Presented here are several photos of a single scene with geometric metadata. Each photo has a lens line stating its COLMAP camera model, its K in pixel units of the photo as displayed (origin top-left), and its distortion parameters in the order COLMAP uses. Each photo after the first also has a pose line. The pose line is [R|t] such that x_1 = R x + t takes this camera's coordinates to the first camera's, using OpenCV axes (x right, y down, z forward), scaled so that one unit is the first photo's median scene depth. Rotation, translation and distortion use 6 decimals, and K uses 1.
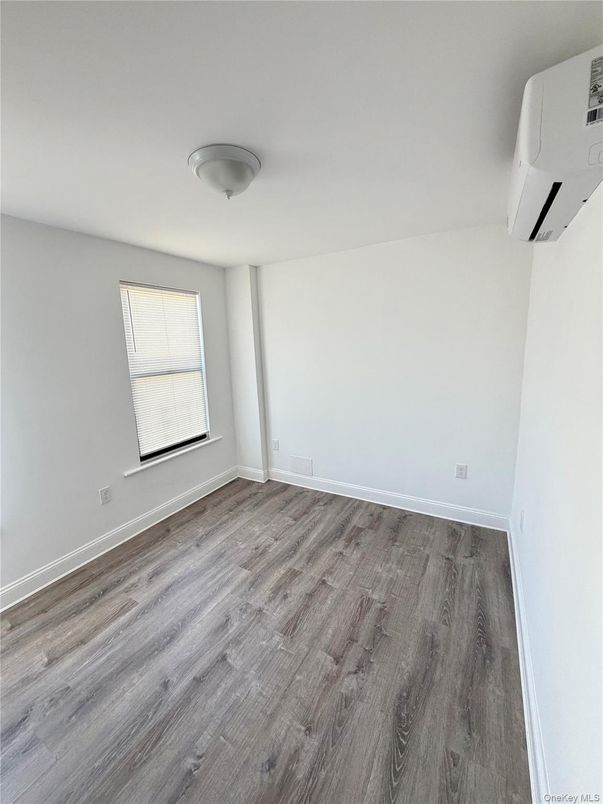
lens RADIAL K [[322.6, 0, 303.1], [0, 322.6, 400.1], [0, 0, 1]] dist [-0.001756, -0.000135]
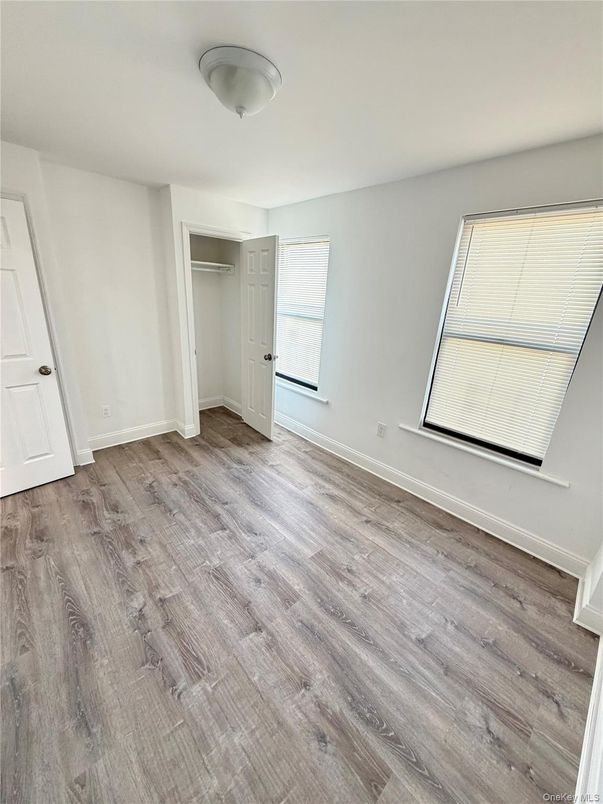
lens RADIAL K [[322.6, 0, 303.1], [0, 322.6, 400.1], [0, 0, 1]] dist [-0.001756, -0.000135]
pose [[-0.306992, 0.318831, -0.896718, 0.502699], [-0.212725, 0.895390, 0.391185, -0.202845], [0.927634, 0.310845, -0.207054, 1.039188]]
